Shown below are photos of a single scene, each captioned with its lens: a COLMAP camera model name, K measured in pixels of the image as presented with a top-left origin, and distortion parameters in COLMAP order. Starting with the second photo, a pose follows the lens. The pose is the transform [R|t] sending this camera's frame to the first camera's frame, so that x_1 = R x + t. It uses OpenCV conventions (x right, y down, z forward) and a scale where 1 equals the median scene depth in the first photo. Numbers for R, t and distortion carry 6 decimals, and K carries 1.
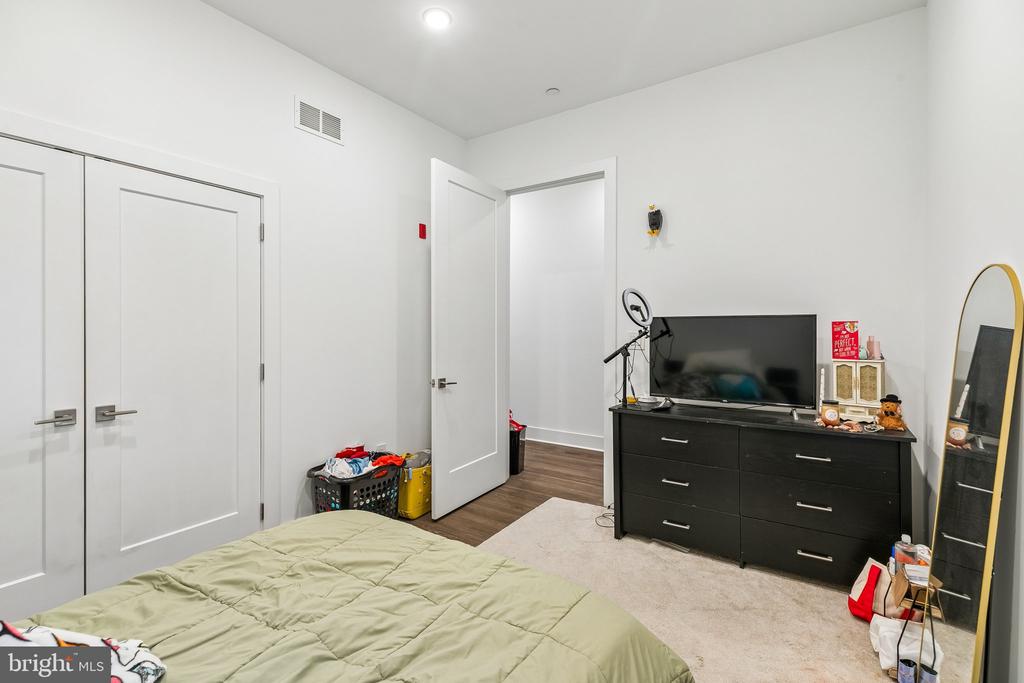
lens RADIAL K [[448.5, 0, 511.4], [0, 448.5, 313.4], [0, 0, 1]] dist [0.000000, 0.000111]
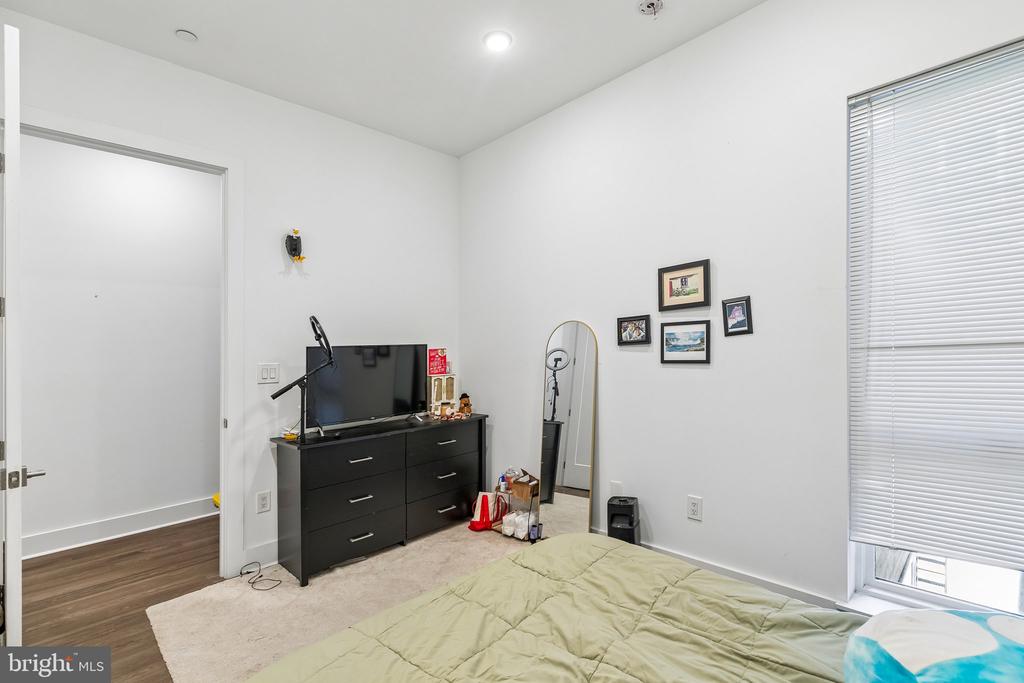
lens RADIAL K [[463.3, 0, 510.2], [0, 463.3, 341.3], [0, 0, 1]] dist [-0.001420, 0.000139]
pose [[0.224762, 0.009807, 0.974364, -0.681524], [0.000468, 0.999948, -0.010172, 0.008367], [-0.974414, 0.002743, 0.224746, 0.416208]]
